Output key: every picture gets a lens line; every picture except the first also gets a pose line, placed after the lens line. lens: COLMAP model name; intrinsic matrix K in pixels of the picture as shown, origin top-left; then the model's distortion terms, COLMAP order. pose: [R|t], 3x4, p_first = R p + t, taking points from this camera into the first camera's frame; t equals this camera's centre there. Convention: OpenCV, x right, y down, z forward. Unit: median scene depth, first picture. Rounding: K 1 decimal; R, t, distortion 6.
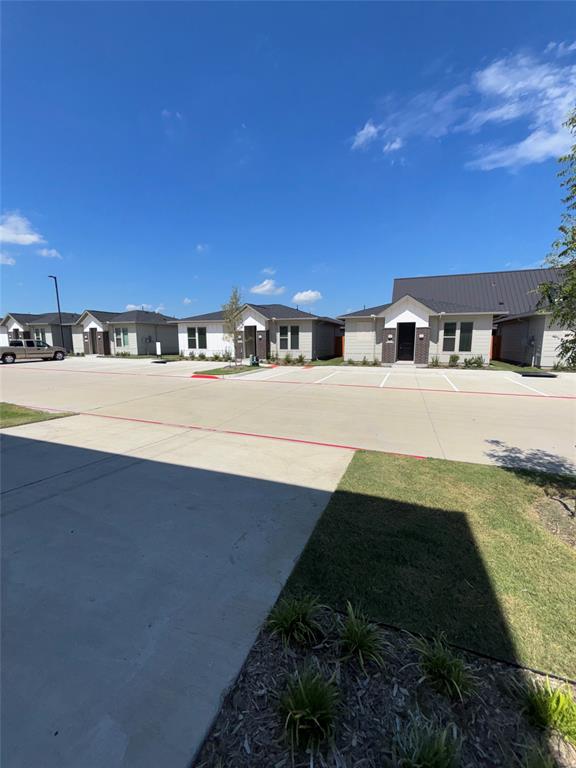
lens RADIAL K [[307.0, 0, 288.0], [0, 307.0, 384.0], [0, 0, 1]] dist [-0.000017, -0.000001]
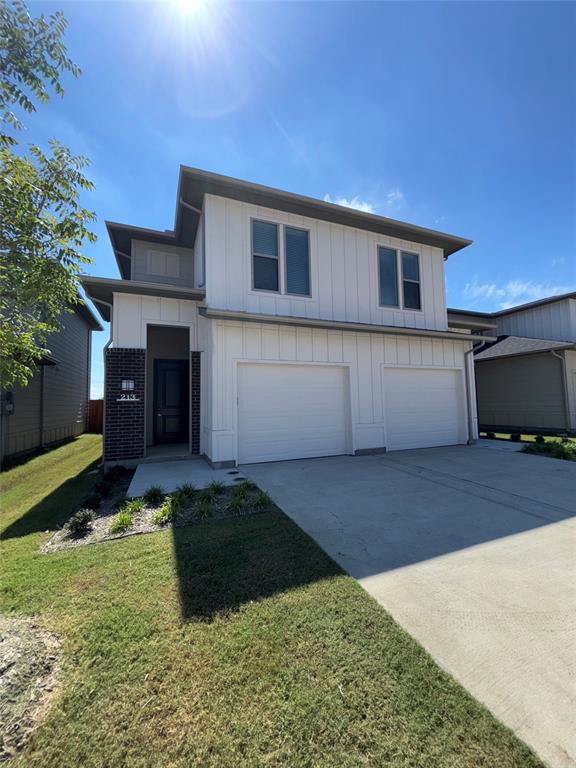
lens RADIAL K [[307.0, 0, 288.0], [0, 307.0, 384.0], [0, 0, 1]] dist [-0.000017, -0.000001]
pose [[-0.725127, -0.027994, -0.688046, 0.719432], [-0.071273, 0.996858, 0.034555, -0.106381], [0.684917, 0.074096, -0.724844, 1.303405]]
